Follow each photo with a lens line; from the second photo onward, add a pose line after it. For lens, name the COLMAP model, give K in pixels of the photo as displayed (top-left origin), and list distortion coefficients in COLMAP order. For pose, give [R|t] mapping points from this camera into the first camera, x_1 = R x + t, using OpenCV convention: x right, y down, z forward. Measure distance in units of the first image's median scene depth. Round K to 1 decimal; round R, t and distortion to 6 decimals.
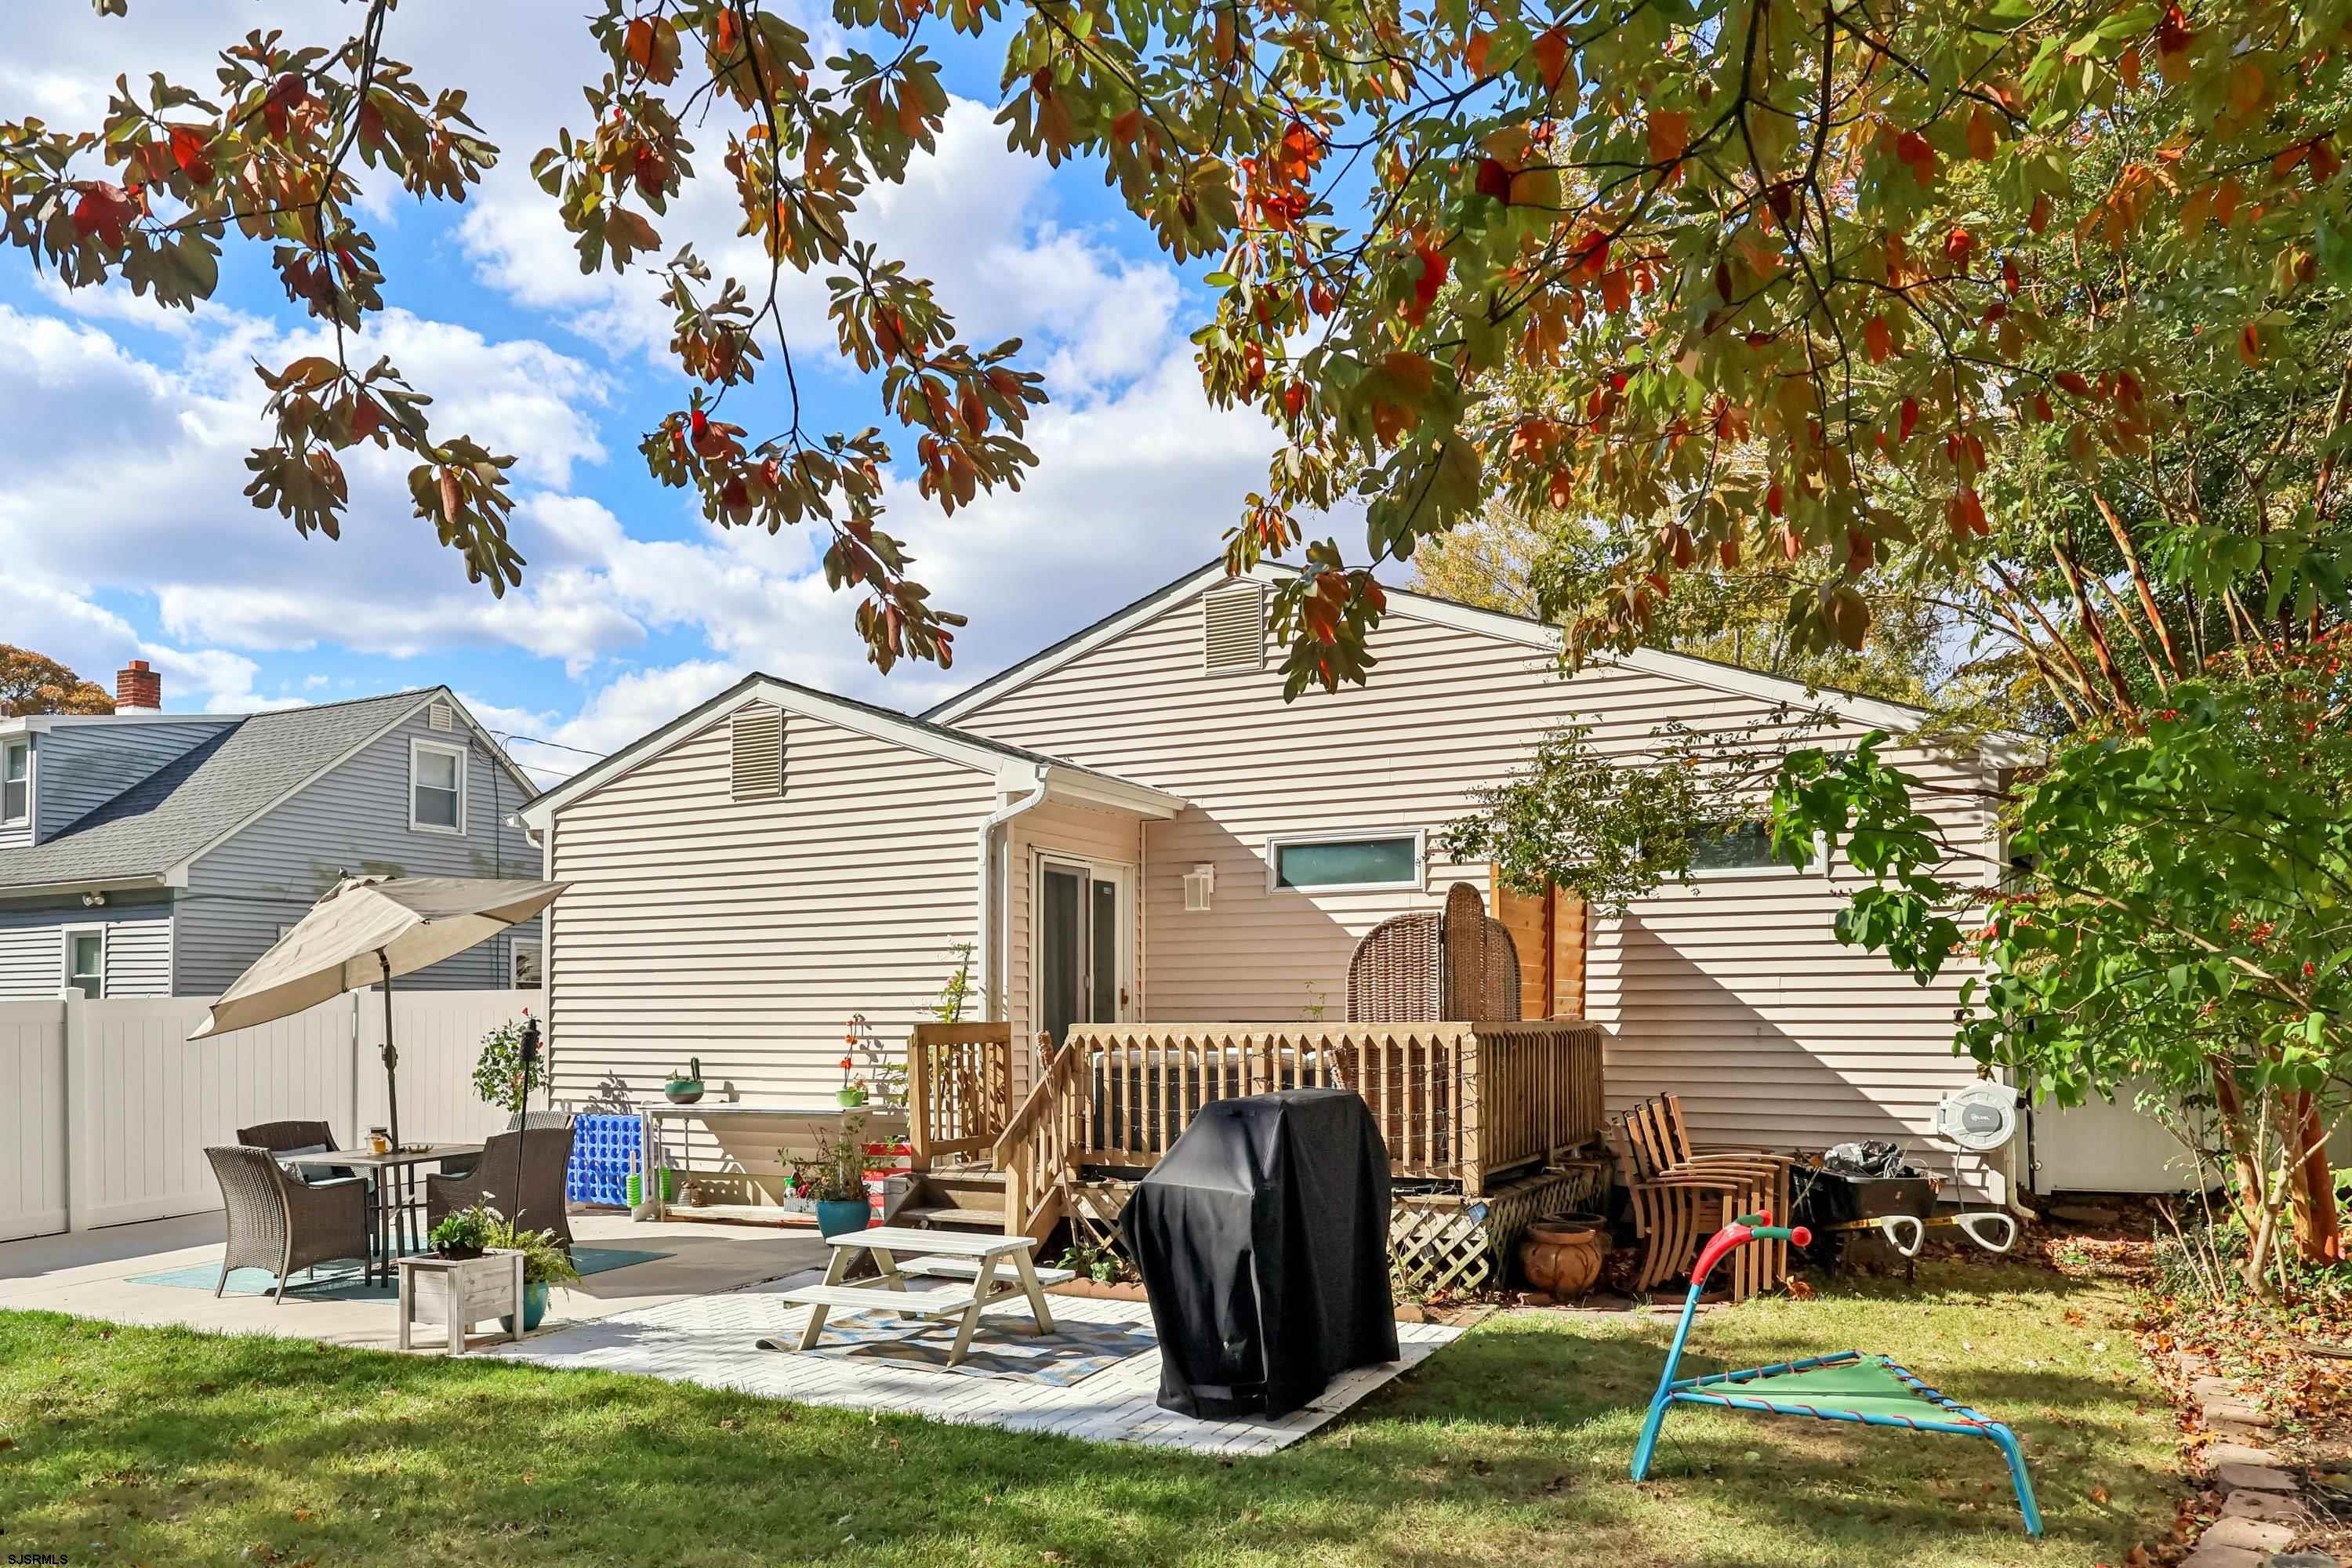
lens RADIAL K [[1746.4, 0, 1175.7], [0, 1746.4, 951.7], [0, 0, 1]] dist [0.001809, 0.001782]
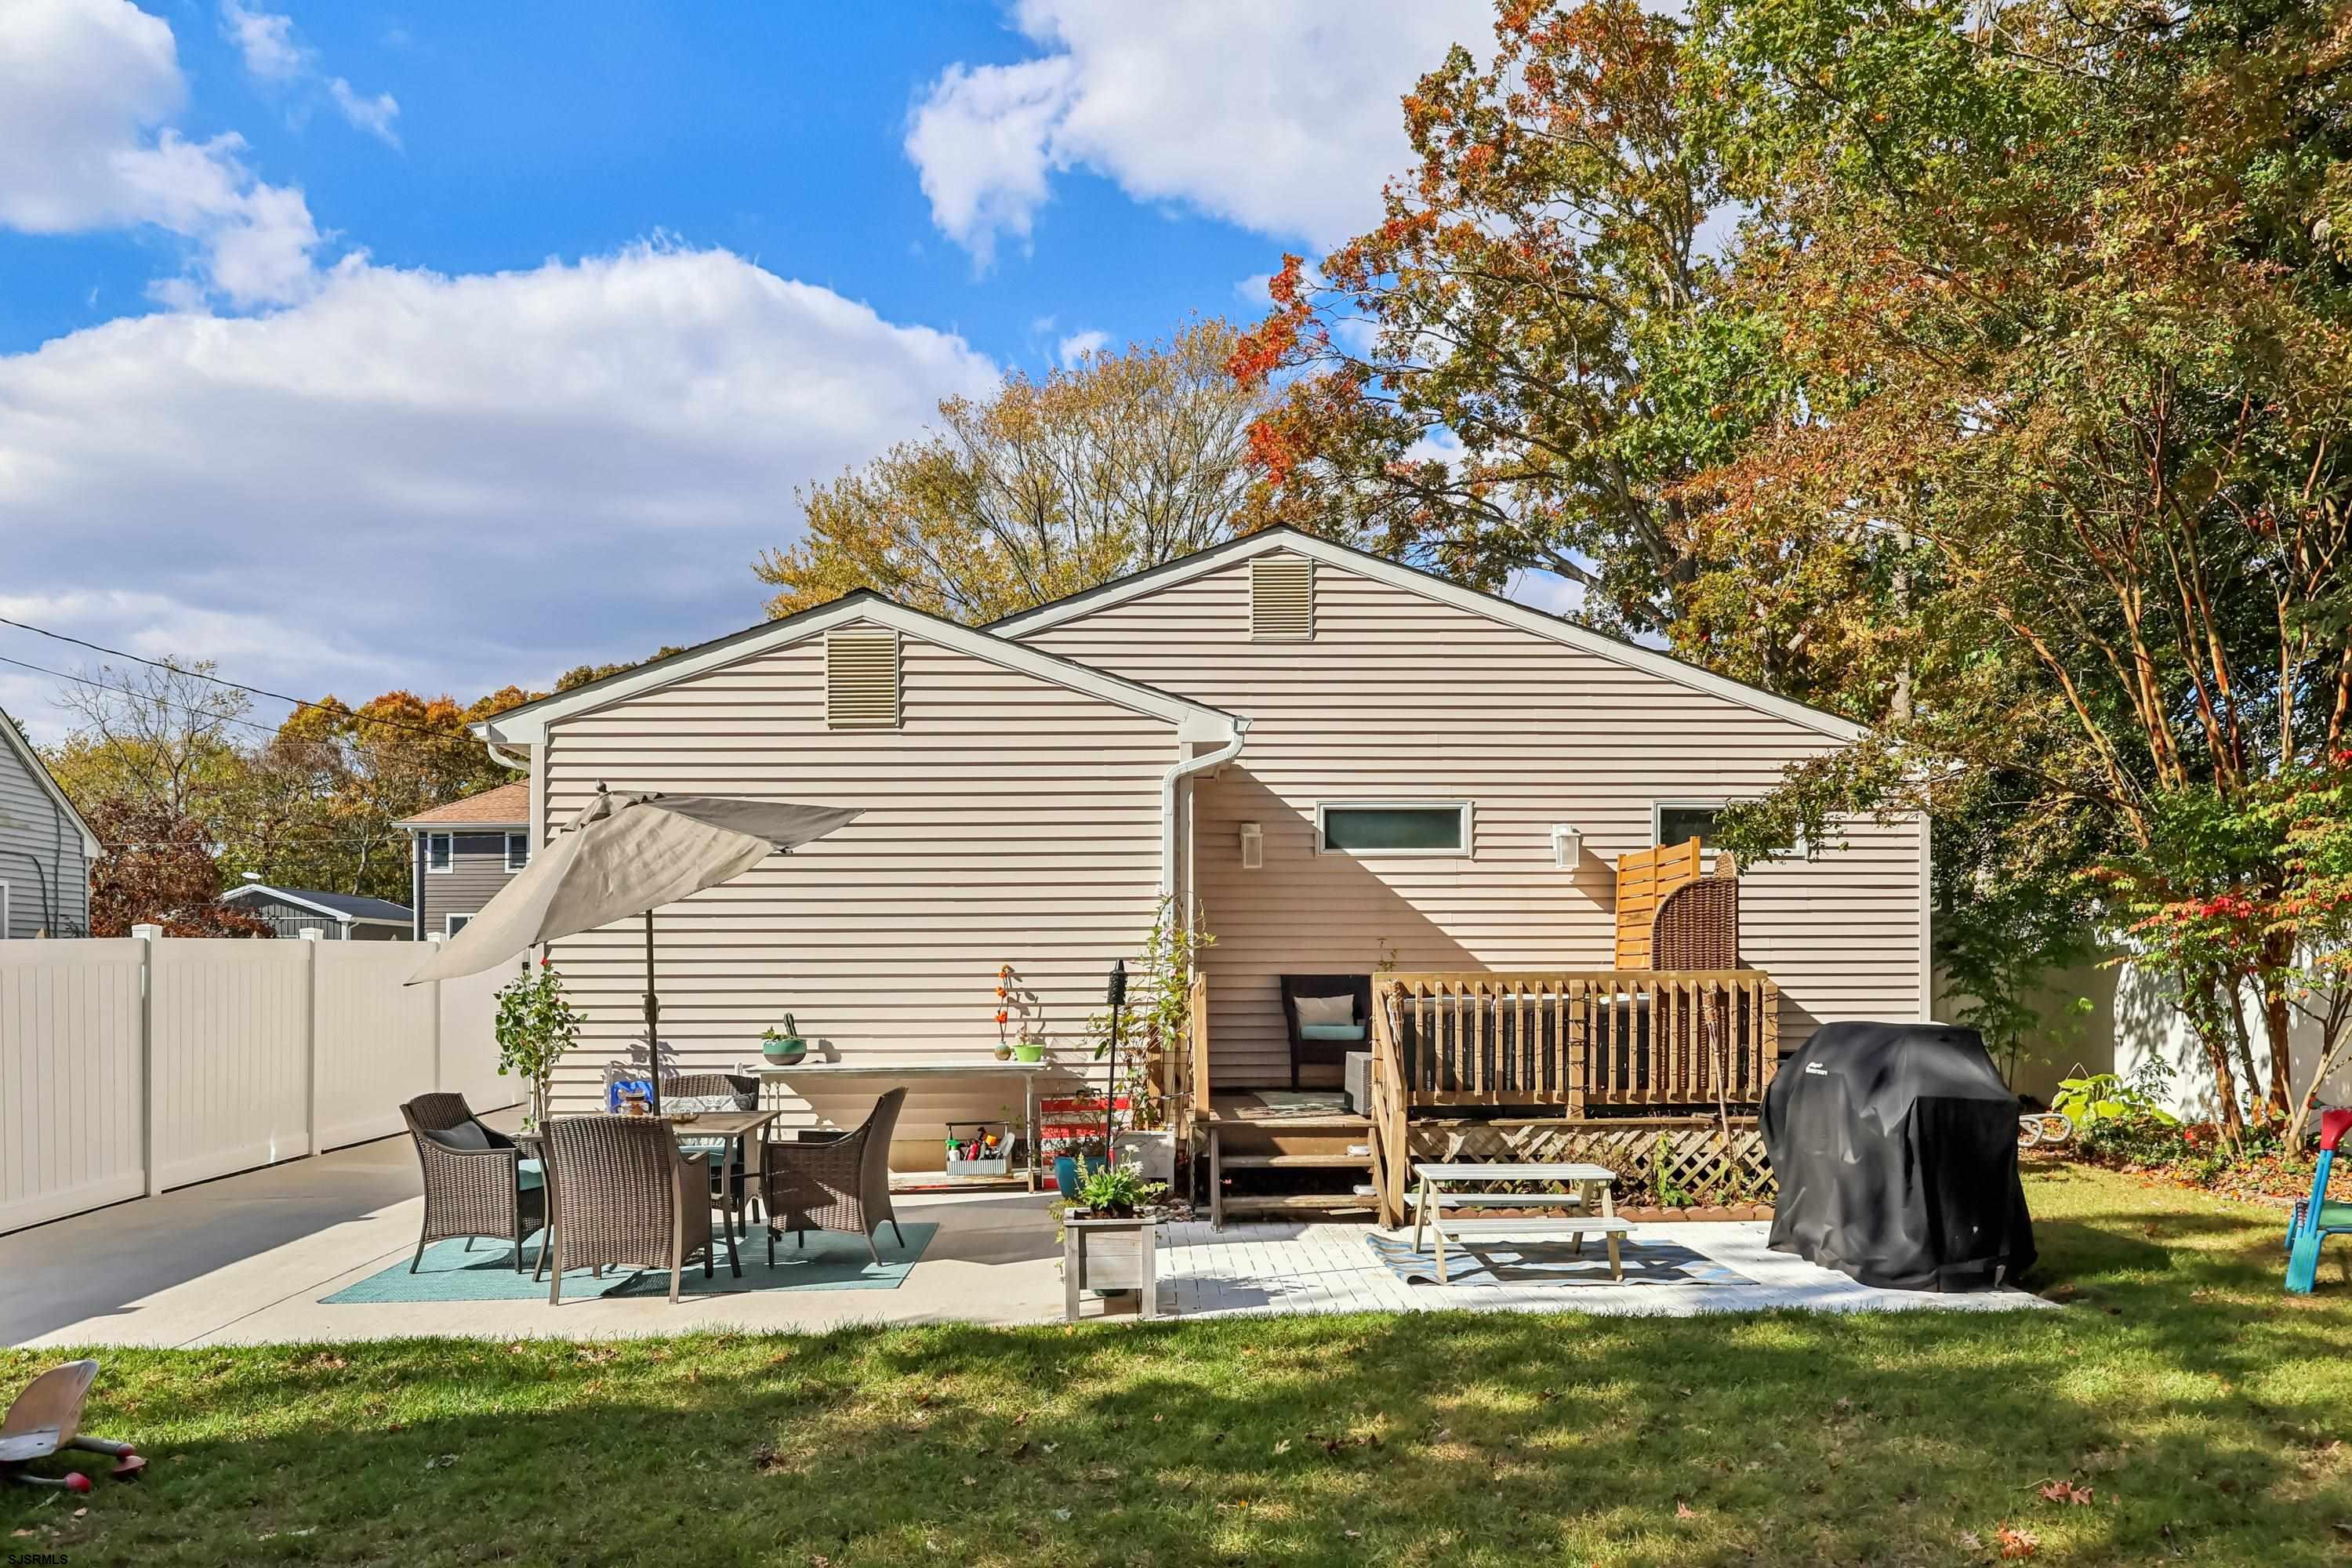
lens RADIAL K [[1765.1, 0, 1164.5], [0, 1765.1, 989.6], [0, 0, 1]] dist [0.001553, -0.000002]
pose [[0.861762, -0.000395, 0.507313, -0.597793], [-0.017411, 0.999388, 0.030354, 0.018473], [-0.507014, -0.034991, 0.861227, 0.131591]]
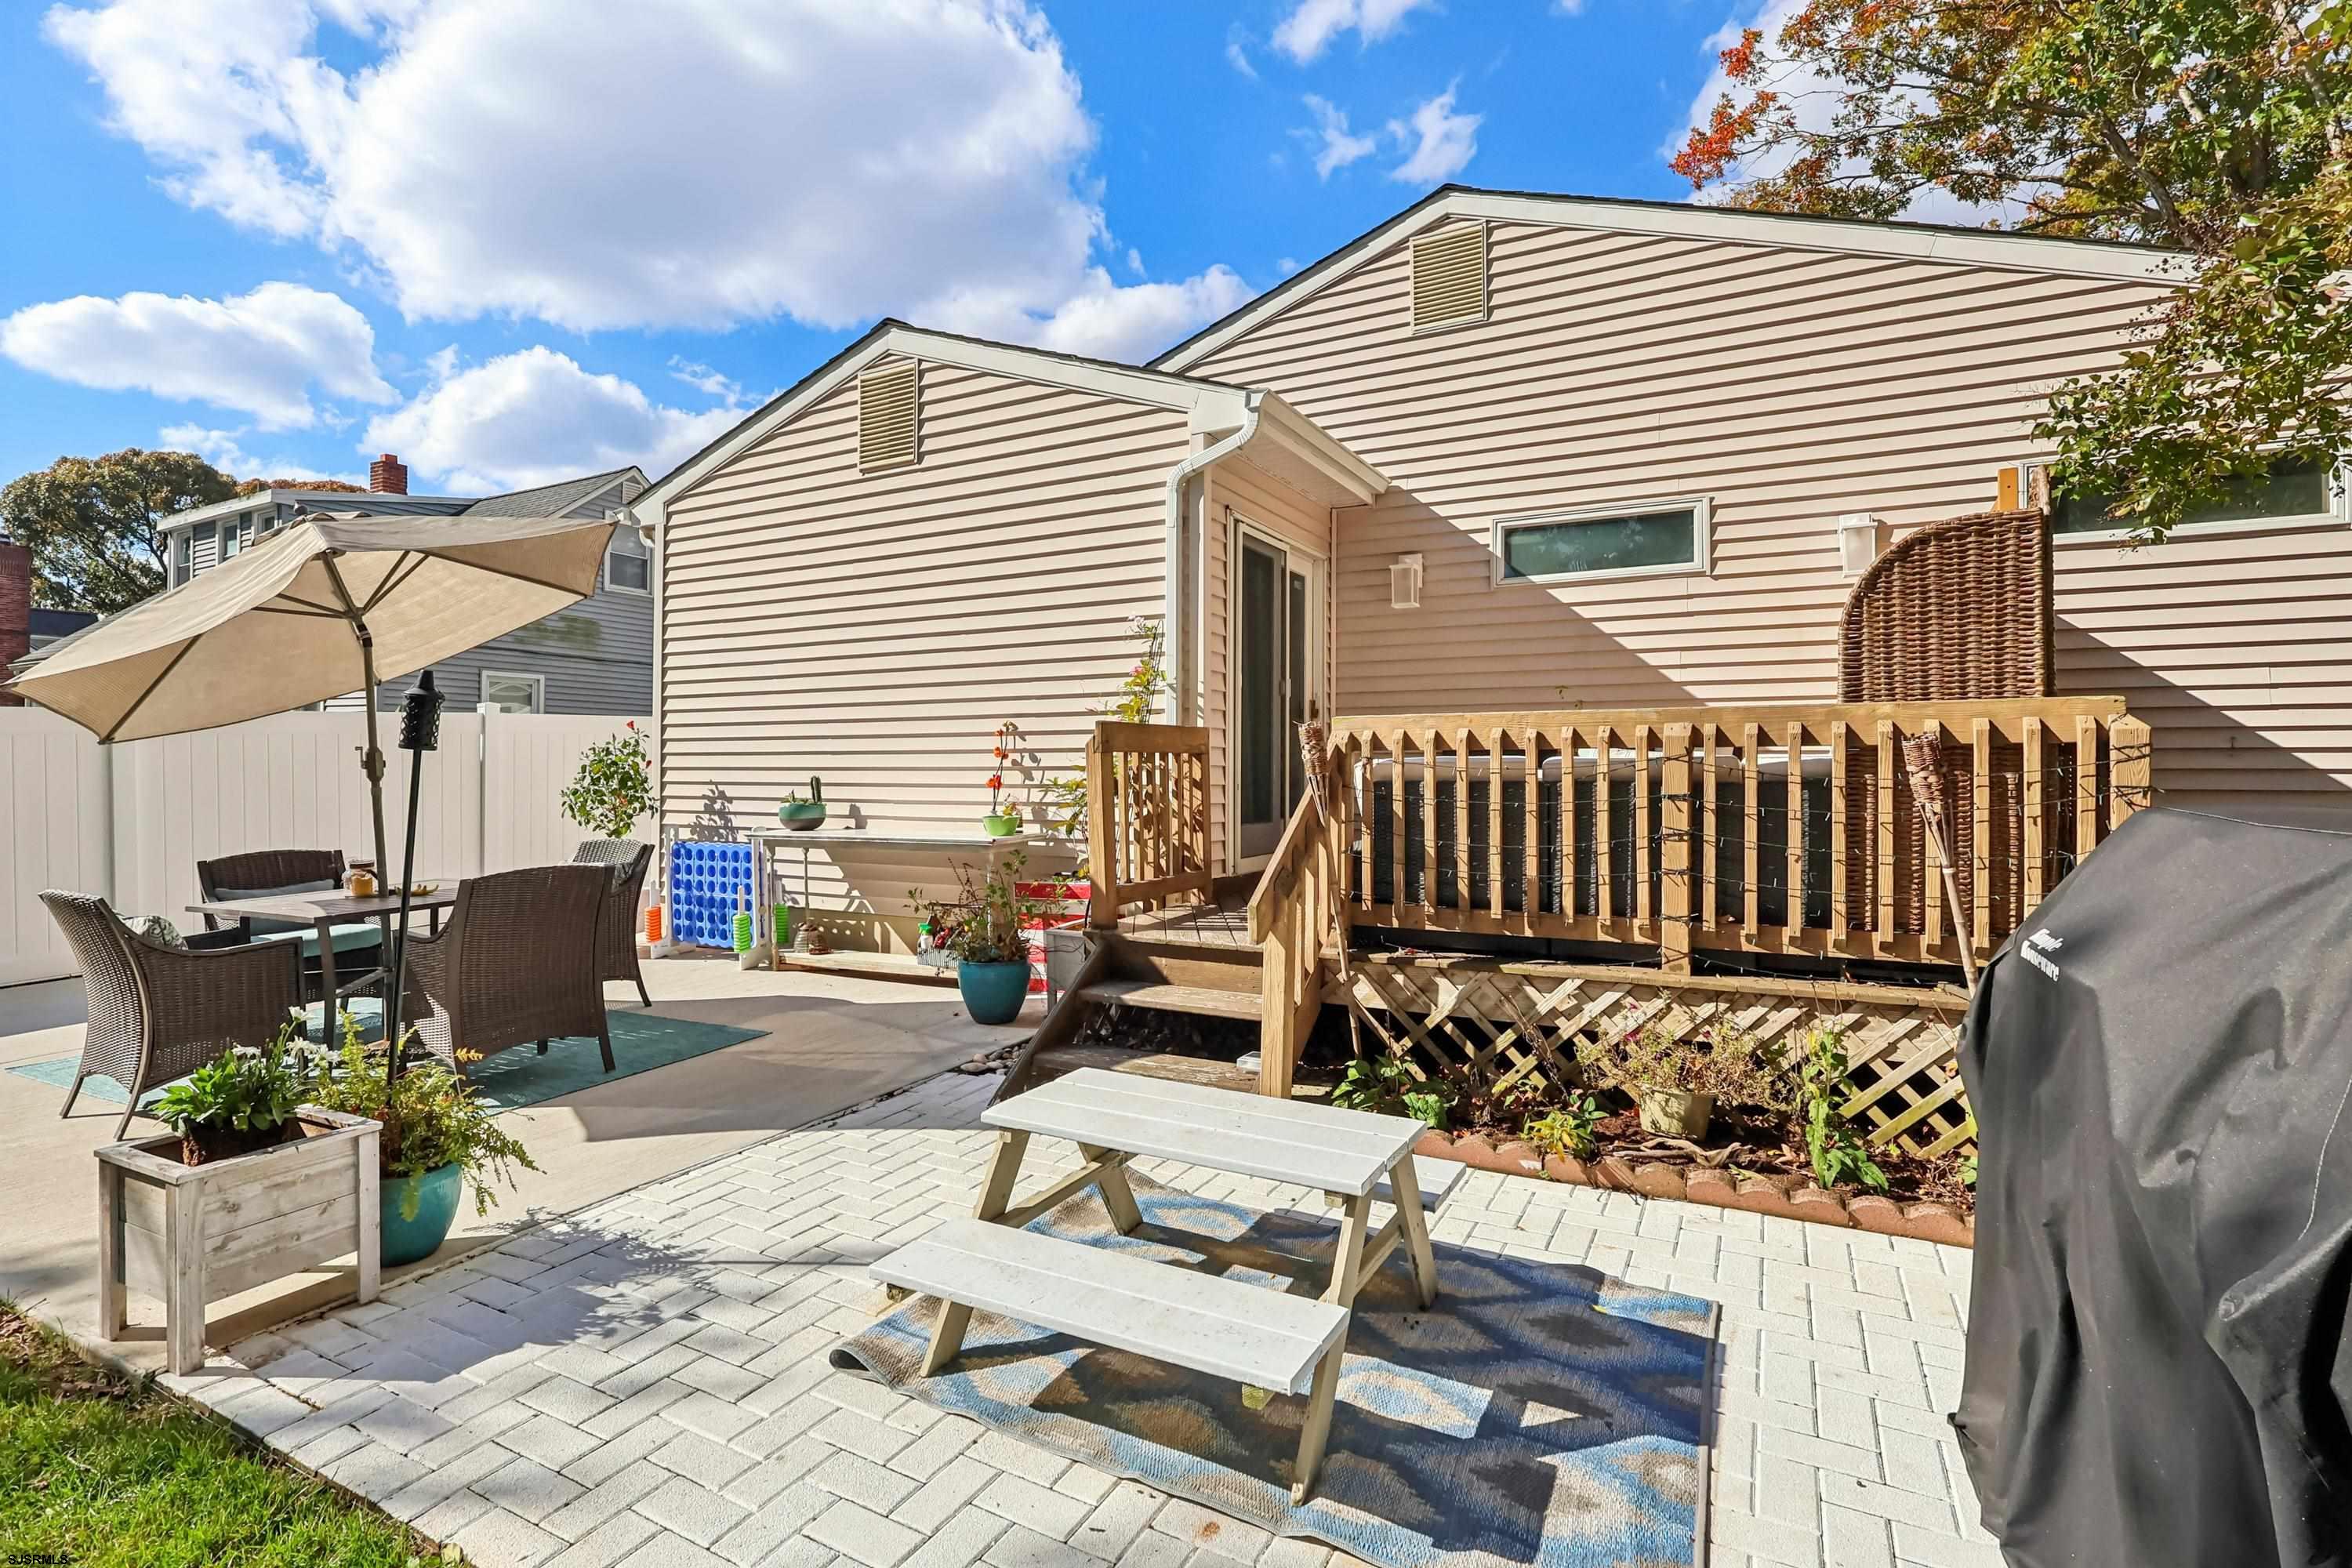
lens RADIAL K [[1119.9, 0, 1173.8], [0, 1119.9, 752.6], [0, 0, 1]] dist [-0.000593, -0.000119]
pose [[0.999934, 0.005608, -0.009996, -0.100357], [-0.005438, 0.999841, 0.016999, 0.040915], [0.010090, -0.016944, 0.999806, 0.480528]]
